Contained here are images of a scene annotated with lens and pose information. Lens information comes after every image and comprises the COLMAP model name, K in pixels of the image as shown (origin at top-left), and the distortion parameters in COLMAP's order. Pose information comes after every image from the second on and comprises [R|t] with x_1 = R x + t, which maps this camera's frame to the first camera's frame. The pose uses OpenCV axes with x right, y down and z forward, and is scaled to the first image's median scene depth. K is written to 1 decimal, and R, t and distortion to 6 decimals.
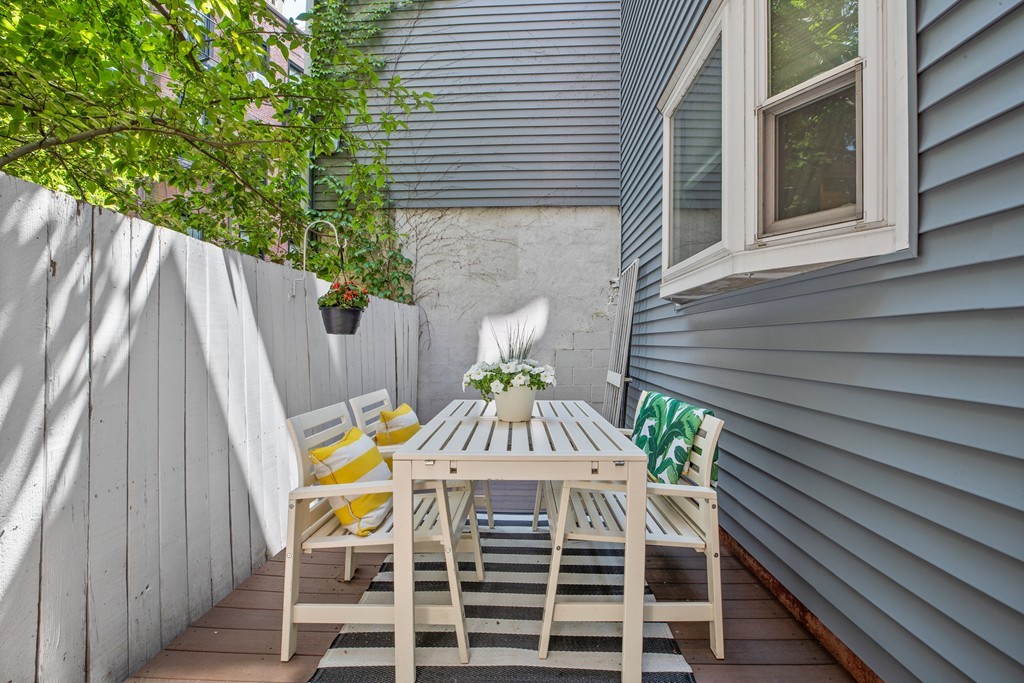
lens RADIAL K [[467.1, 0, 512.3], [0, 467.1, 334.3], [0, 0, 1]] dist [-0.007242, -0.000326]
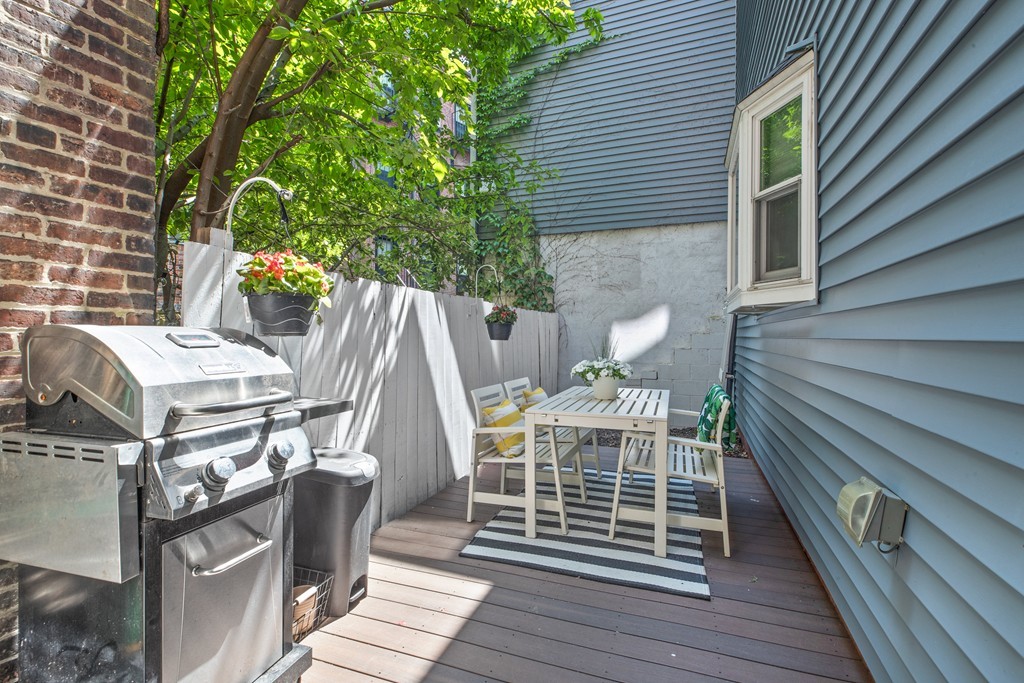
lens RADIAL K [[467.1, 0, 519.7], [0, 467.1, 332.1], [0, 0, 1]] dist [-0.007242, -0.000326]
pose [[0.952447, -0.002537, -0.304695, 0.155237], [0.004792, 0.999966, 0.006651, -0.035823], [0.304668, -0.007795, 0.952427, -0.411533]]
